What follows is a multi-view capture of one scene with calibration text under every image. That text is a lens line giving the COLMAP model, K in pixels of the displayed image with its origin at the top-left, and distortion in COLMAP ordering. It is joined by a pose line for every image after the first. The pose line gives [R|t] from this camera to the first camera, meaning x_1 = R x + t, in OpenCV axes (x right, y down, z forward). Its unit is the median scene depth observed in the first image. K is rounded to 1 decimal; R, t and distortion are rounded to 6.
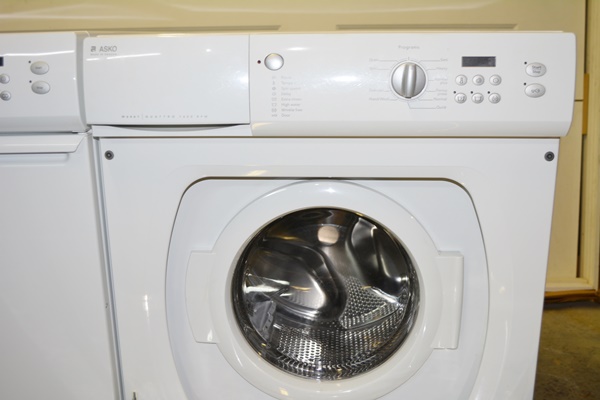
lens RADIAL K [[641.2, 0, 293.6], [0, 641.2, 200.4], [0, 0, 1]] dist [-0.082977, 0.000000]
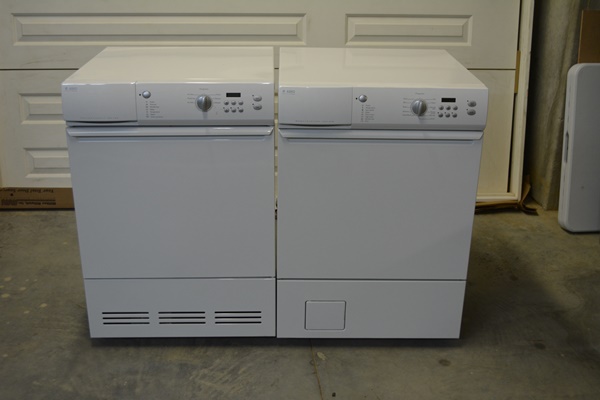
lens RADIAL K [[692.2, 0, 299.2], [0, 692.2, 198.4], [0, 0, 1]] dist [-0.071926, 0.000000]
pose [[0.995969, -0.007903, 0.089353, -0.437762], [-0.003129, 0.992444, 0.122660, -0.145566], [-0.089647, -0.122446, 0.988418, -1.356547]]
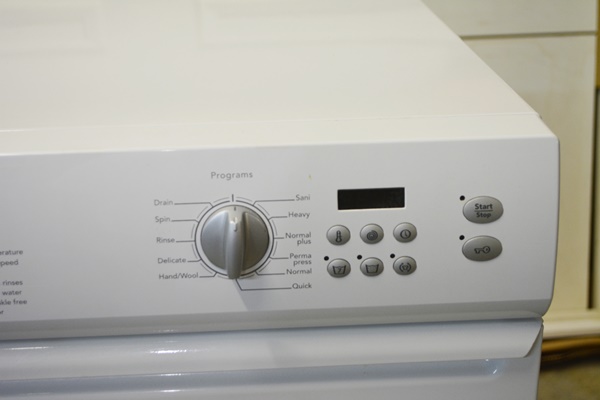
lens RADIAL K [[954.3, 0, 303.3], [0, 954.3, 201.4], [0, 0, 1]] dist [-0.026967, 0.000000]
pose [[0.991605, -0.048732, 0.119770, 0.127538], [0.036371, 0.993985, 0.103301, -0.257740], [-0.124084, -0.098078, 0.987413, 0.220951]]
